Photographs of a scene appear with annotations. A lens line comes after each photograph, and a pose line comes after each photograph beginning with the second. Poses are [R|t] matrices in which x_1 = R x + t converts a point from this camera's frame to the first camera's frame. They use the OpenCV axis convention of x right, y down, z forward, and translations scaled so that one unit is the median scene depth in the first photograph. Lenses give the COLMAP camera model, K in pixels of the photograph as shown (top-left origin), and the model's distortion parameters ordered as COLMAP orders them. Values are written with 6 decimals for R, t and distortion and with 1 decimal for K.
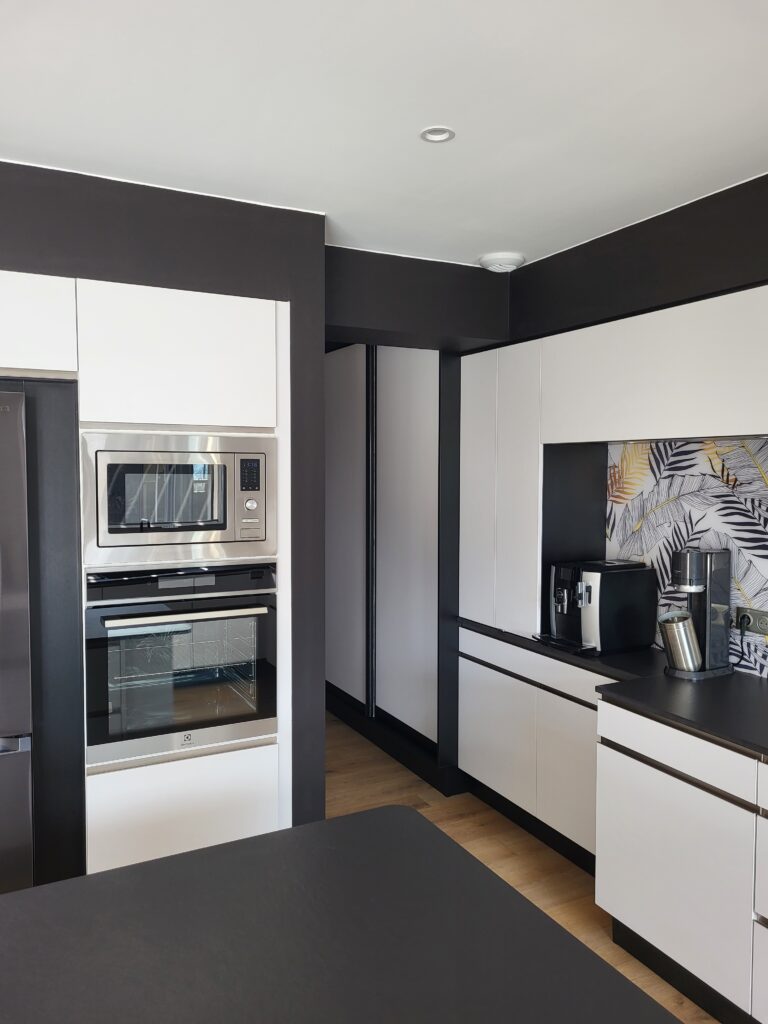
lens RADIAL K [[782.4, 0, 383.5], [0, 782.4, 516.7], [0, 0, 1]] dist [0.050749, -0.042788]
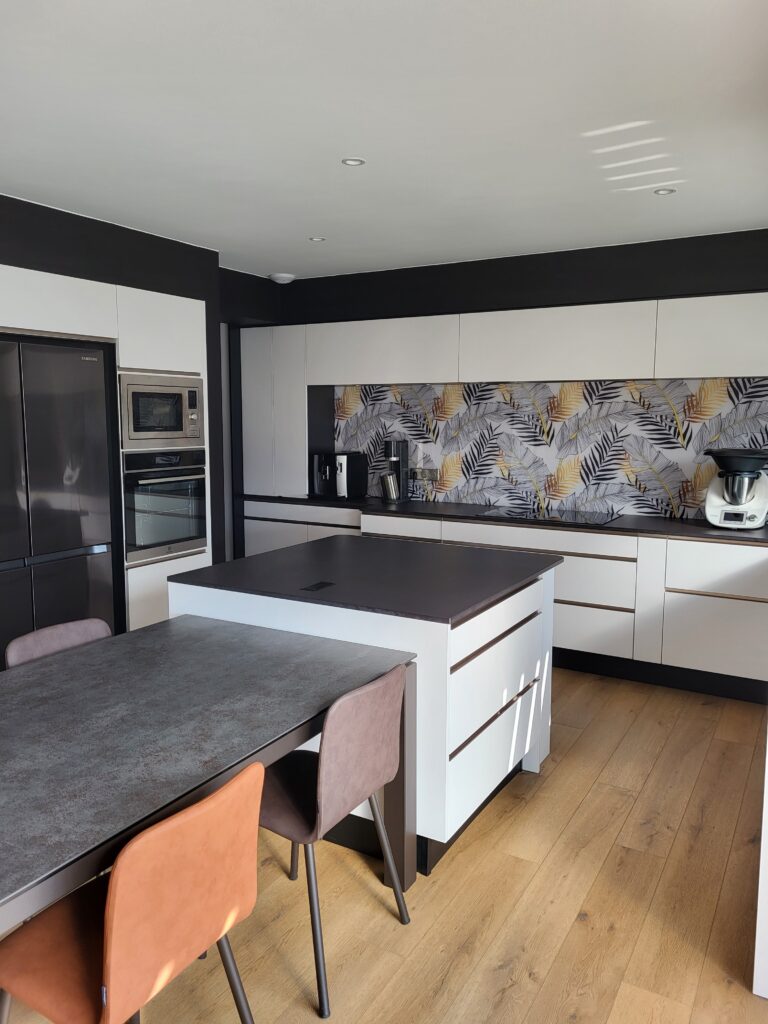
lens RADIAL K [[782.4, 0, 381.5], [0, 782.4, 516.8], [0, 0, 1]] dist [0.050749, -0.042788]
pose [[0.843291, -0.070613, 0.532798, -0.685766], [0.033014, 0.996265, 0.079784, 0.073910], [-0.536442, -0.049691, 0.842473, -0.652615]]
